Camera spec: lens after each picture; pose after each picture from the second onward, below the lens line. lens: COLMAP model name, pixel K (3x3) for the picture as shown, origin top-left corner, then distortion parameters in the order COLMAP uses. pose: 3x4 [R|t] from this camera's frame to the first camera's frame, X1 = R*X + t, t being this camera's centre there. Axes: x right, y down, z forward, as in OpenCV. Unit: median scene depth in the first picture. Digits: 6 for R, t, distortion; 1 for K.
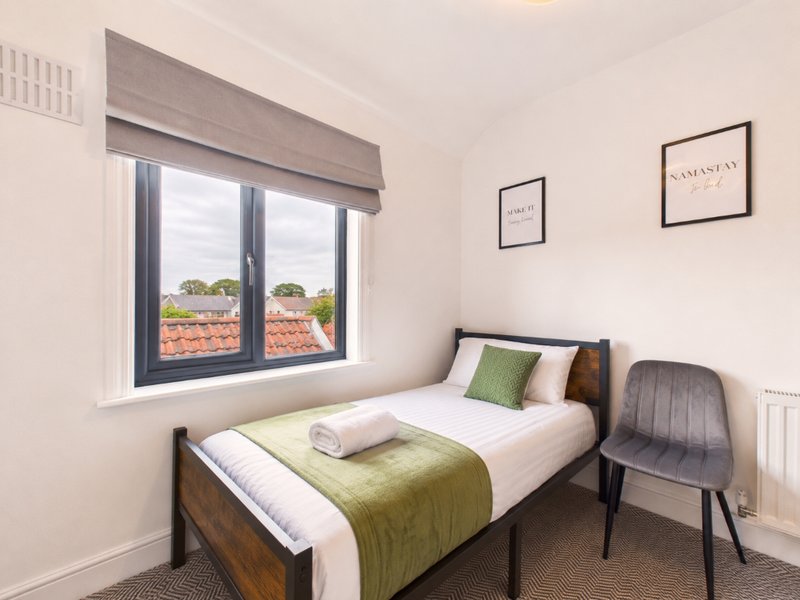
lens RADIAL K [[339.9, 0, 418.6], [0, 339.9, 301.8], [0, 0, 1]] dist [0.000510, -0.000051]
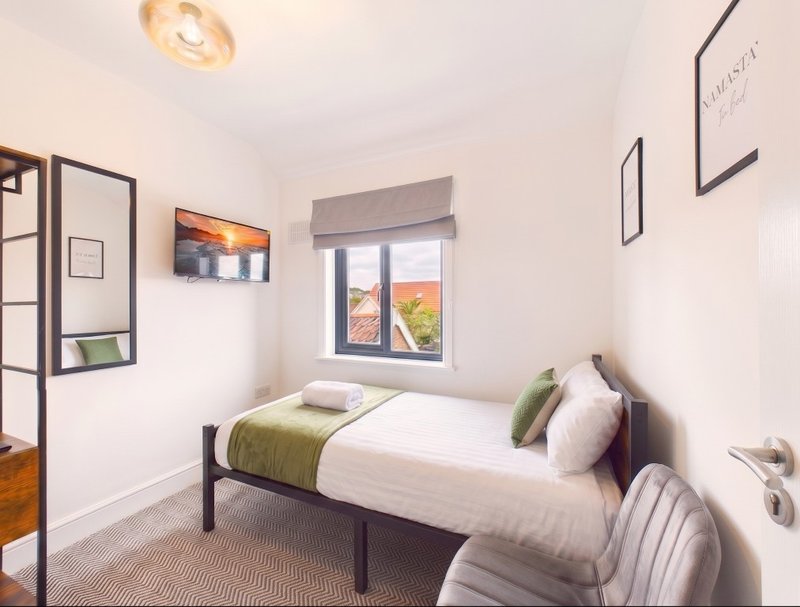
lens RADIAL K [[330.7, 0, 400.0], [0, 330.7, 303.5], [0, 0, 1]] dist [-0.000805, -0.000199]
pose [[0.335482, -0.000093, -0.942047, 0.899150], [0.014533, 0.999882, 0.005077, -0.049925], [0.941934, -0.015394, 0.335444, 0.491191]]
